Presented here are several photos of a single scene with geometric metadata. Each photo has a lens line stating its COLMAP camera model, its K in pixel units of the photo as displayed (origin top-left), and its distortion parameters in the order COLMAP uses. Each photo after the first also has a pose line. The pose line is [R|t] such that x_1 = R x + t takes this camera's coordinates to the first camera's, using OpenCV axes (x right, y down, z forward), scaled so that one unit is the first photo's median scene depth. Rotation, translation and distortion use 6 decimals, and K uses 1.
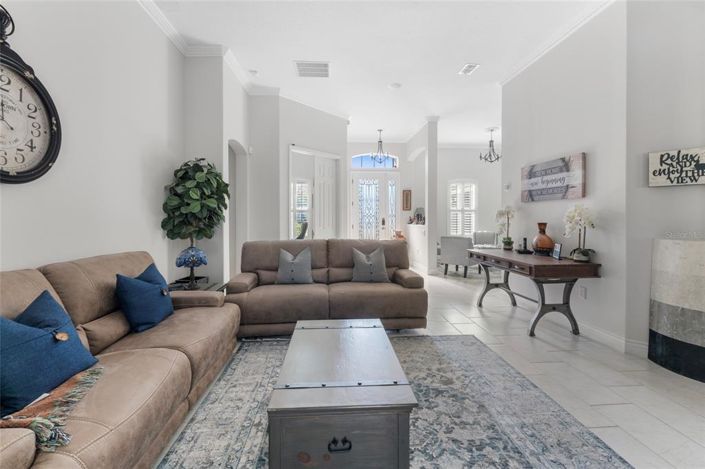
lens RADIAL K [[314.2, 0, 350.9], [0, 314.2, 217.7], [0, 0, 1]] dist [-0.001530, -0.000211]
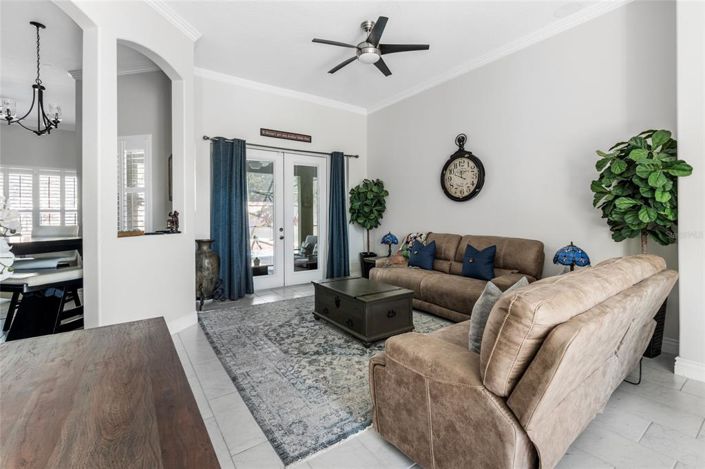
lens RADIAL K [[314.2, 0, 350.9], [0, 314.2, 217.7], [0, 0, 1]] dist [-0.001530, -0.000211]
pose [[-0.857092, 0.008906, -0.515087, 0.750833], [0.006334, 0.999957, 0.006750, 0.000431], [0.515125, 0.002523, -0.857111, 1.995051]]
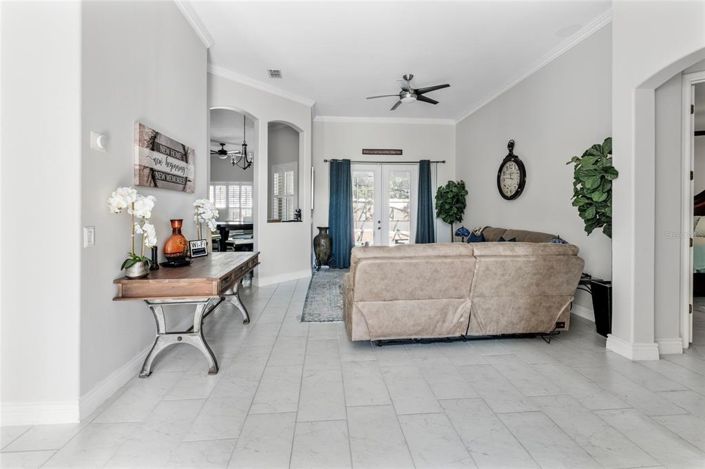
lens RADIAL K [[315.1, 0, 351.5], [0, 315.1, 211.9], [0, 0, 1]] dist [-0.000018, 0.000037]
pose [[-0.999889, 0.002733, -0.014654, 0.321297], [0.002730, 0.999996, 0.000261, -0.001499], [0.014655, 0.000221, -0.999893, 2.849137]]
